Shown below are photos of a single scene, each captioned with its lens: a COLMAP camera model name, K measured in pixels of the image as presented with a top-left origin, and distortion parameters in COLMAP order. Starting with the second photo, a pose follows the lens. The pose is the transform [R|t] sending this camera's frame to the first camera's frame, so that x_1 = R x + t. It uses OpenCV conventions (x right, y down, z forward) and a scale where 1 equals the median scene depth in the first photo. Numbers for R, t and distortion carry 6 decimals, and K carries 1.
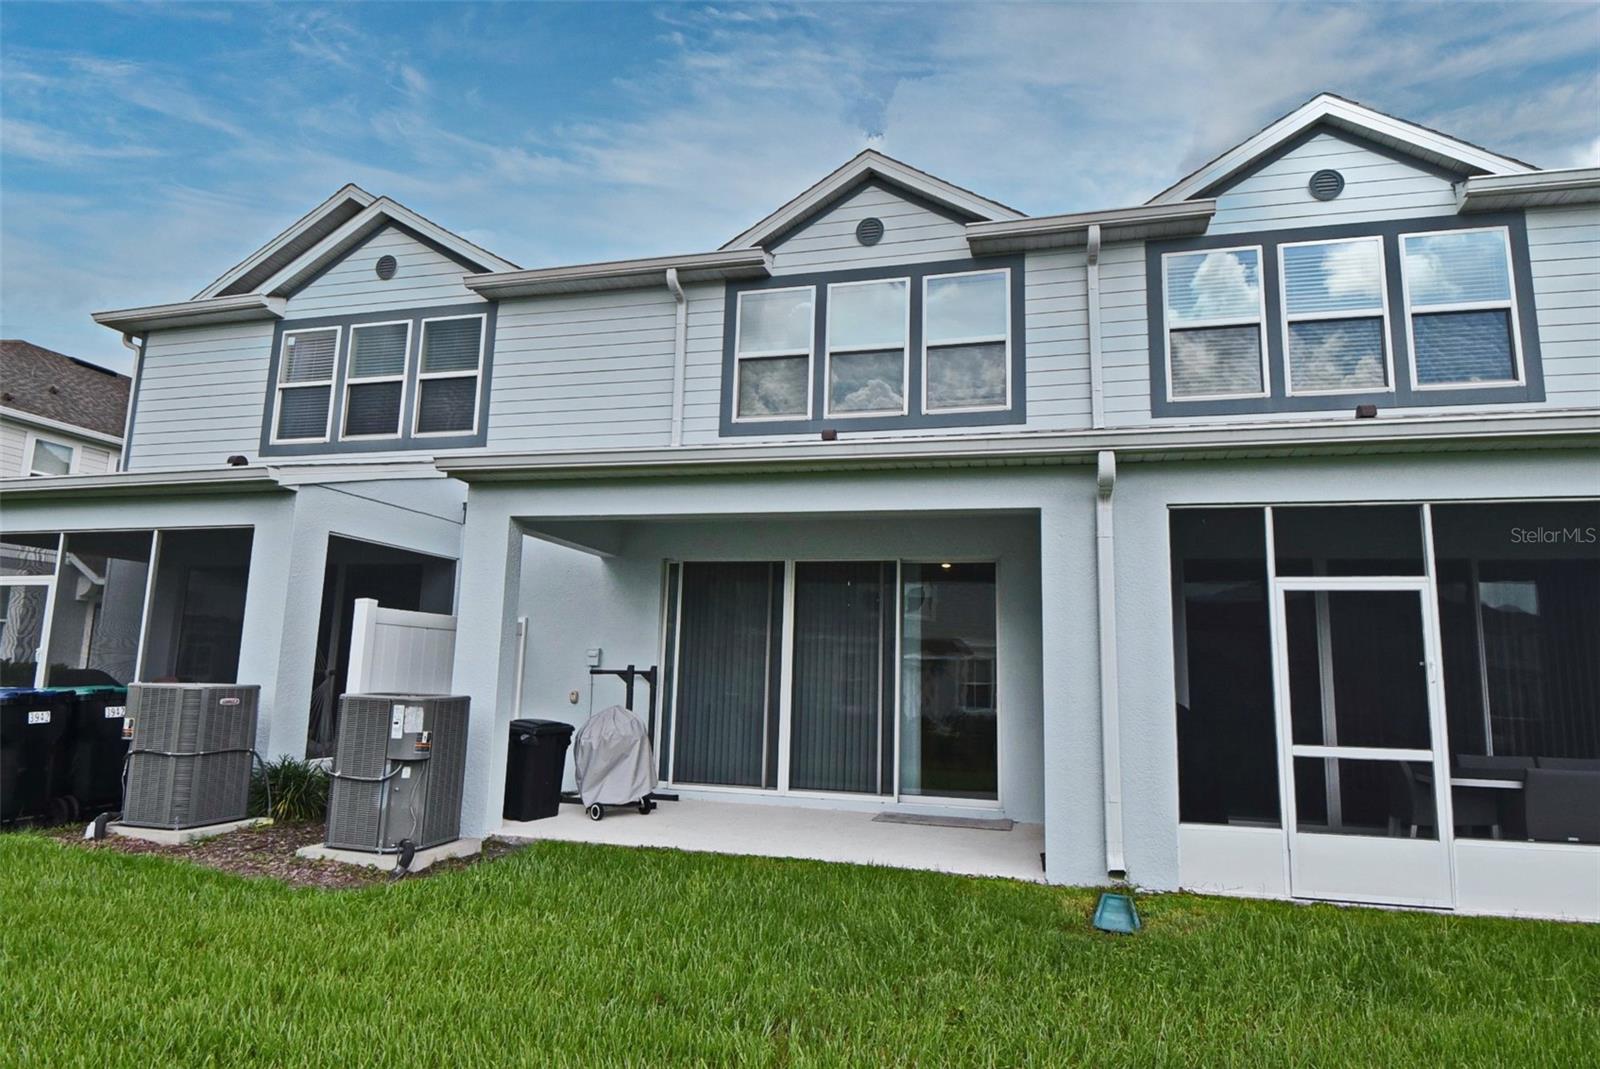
lens RADIAL K [[906.3, 0, 799.2], [0, 906.3, 536.3], [0, 0, 1]] dist [0.005299, -0.001239]
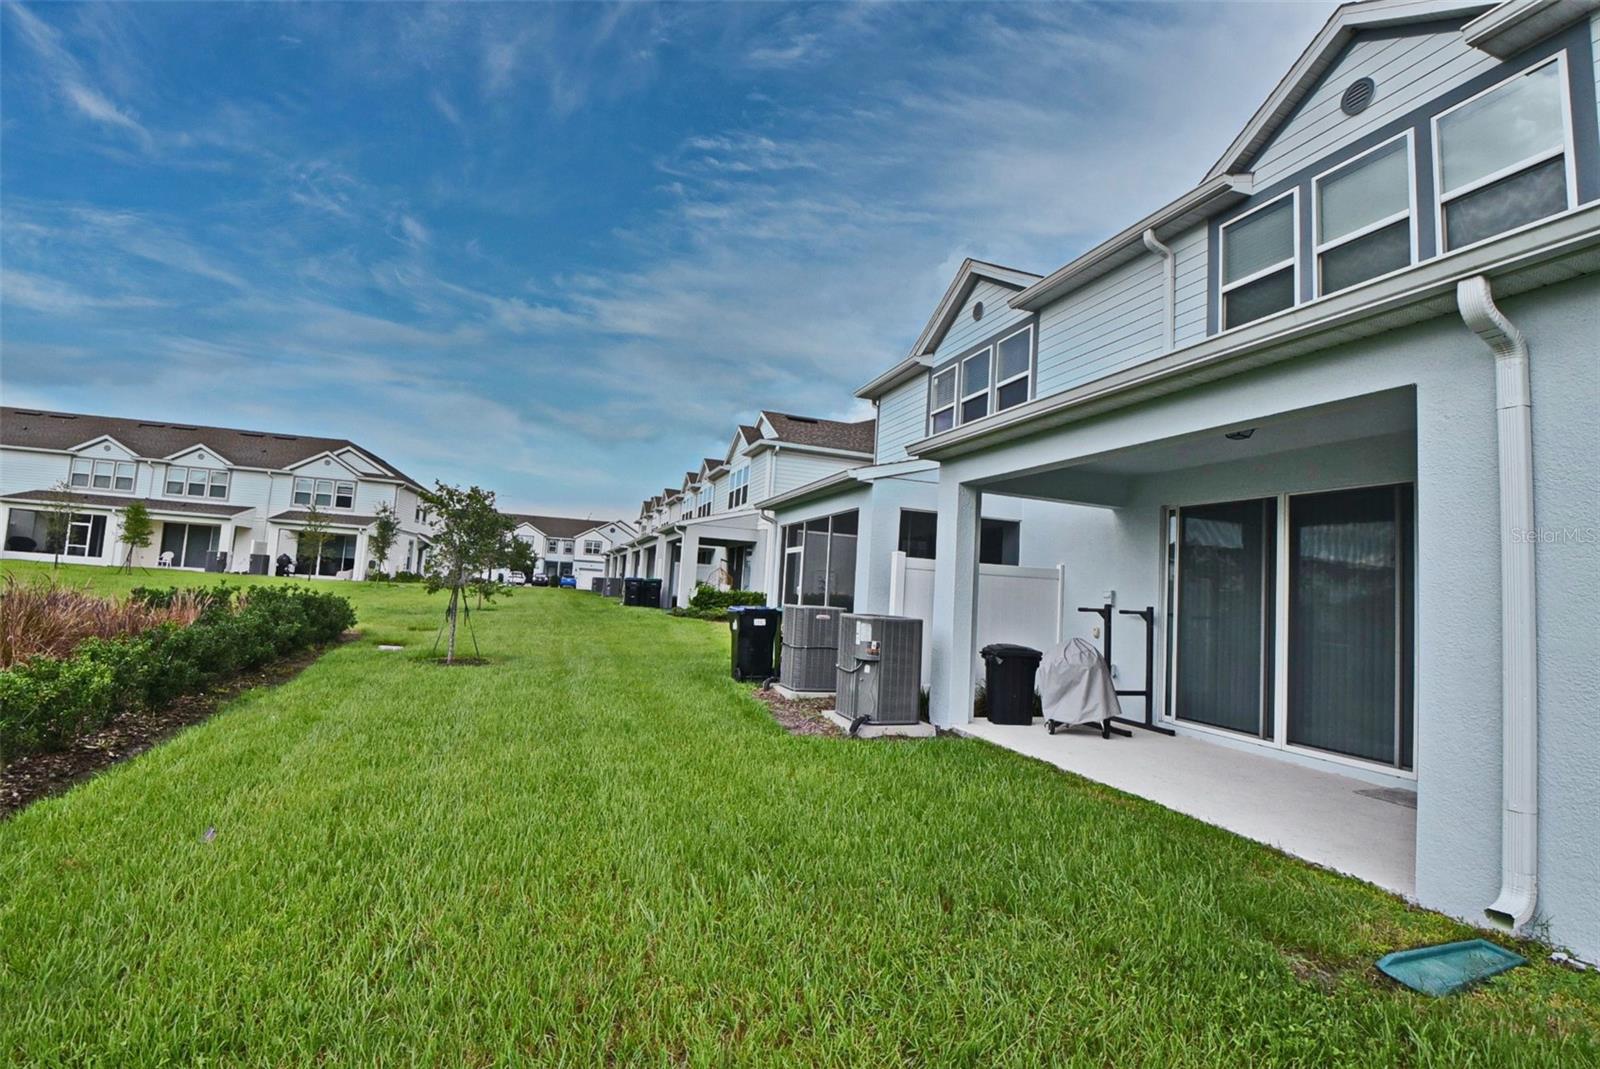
lens RADIAL K [[712.8, 0, 802.5], [0, 712.8, 529.7], [0, 0, 1]] dist [-0.000094, -0.016202]
pose [[0.565951, -0.063617, -0.821981, 0.301136], [0.079057, 0.996612, -0.022700, 0.039229], [0.820639, -0.052136, 0.569063, 0.191545]]
